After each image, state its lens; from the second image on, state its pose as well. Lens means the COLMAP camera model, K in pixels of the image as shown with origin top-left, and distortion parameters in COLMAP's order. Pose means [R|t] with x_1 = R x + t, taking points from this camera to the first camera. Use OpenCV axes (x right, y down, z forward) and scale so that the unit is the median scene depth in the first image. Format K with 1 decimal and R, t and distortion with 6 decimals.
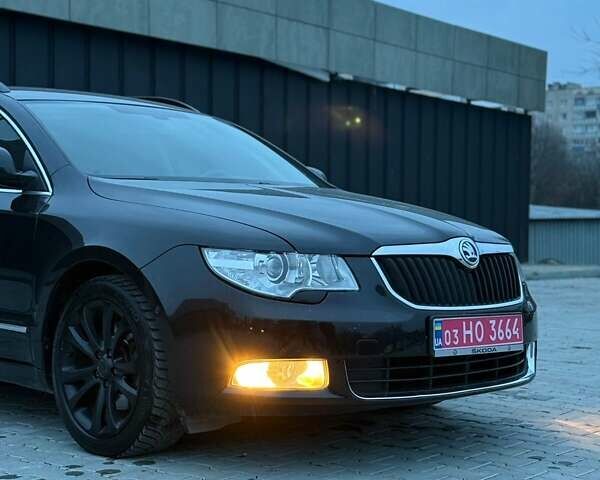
lens RADIAL K [[1109.3, 0, 300.0], [0, 1109.3, 240.0], [0, 0, 1]] dist [0.122519, 0.050829]
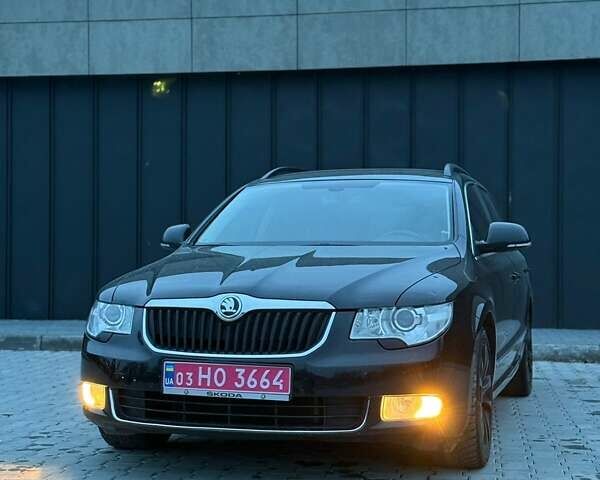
lens RADIAL K [[1109.3, 0, 300.0], [0, 1109.3, 240.0], [0, 0, 1]] dist [0.122519, 0.050829]
pose [[0.484433, -0.027008, -0.874412, 1.192631], [-0.008691, 0.999325, -0.035681, -0.017559], [0.874785, 0.024885, 0.483871, 0.521757]]
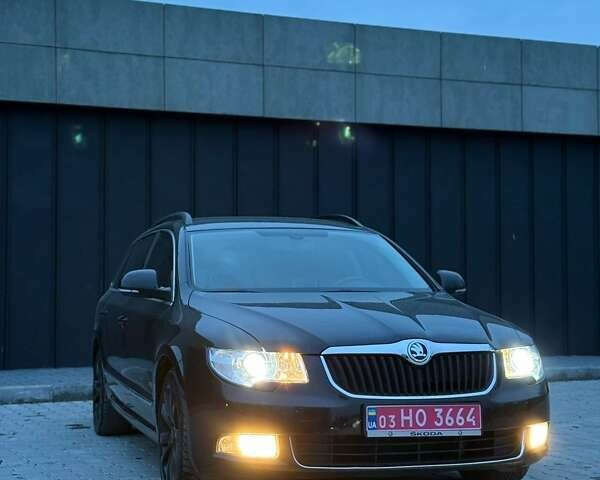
lens RADIAL K [[1109.3, 0, 300.0], [0, 1109.3, 240.0], [0, 0, 1]] dist [0.122519, 0.050829]
pose [[0.884401, -0.038059, -0.465173, 0.616870], [0.007550, 0.997706, -0.067275, -0.030360], [0.466666, 0.055987, 0.882660, -0.143467]]
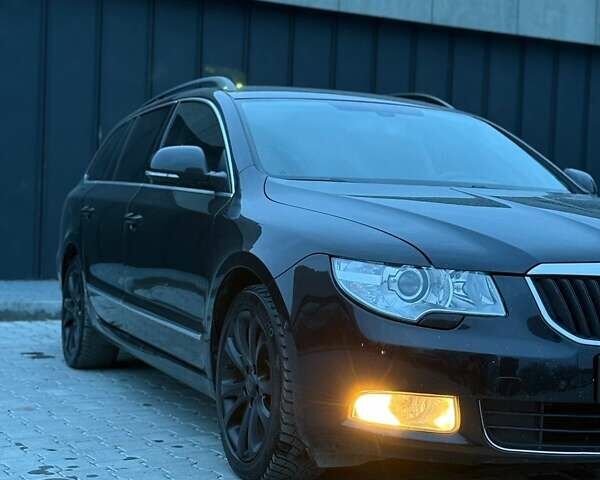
lens RADIAL K [[1109.3, 0, 300.0], [0, 1109.3, 240.0], [0, 0, 1]] dist [0.122519, 0.050829]
pose [[0.926195, 0.029172, -0.375914, 0.208498], [-0.031408, 0.999507, 0.000182, -0.006155], [0.375734, 0.011638, 0.926654, 0.167774]]
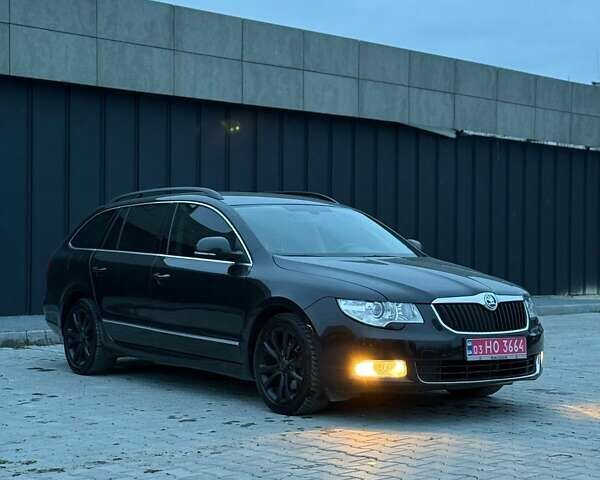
lens RADIAL K [[1109.3, 0, 300.0], [0, 1109.3, 240.0], [0, 0, 1]] dist [0.122519, 0.050829]
pose [[0.990926, -0.004781, -0.134326, 0.091962], [0.001850, 0.999758, -0.021934, -0.047521], [0.134398, 0.021486, 0.990694, -0.777465]]
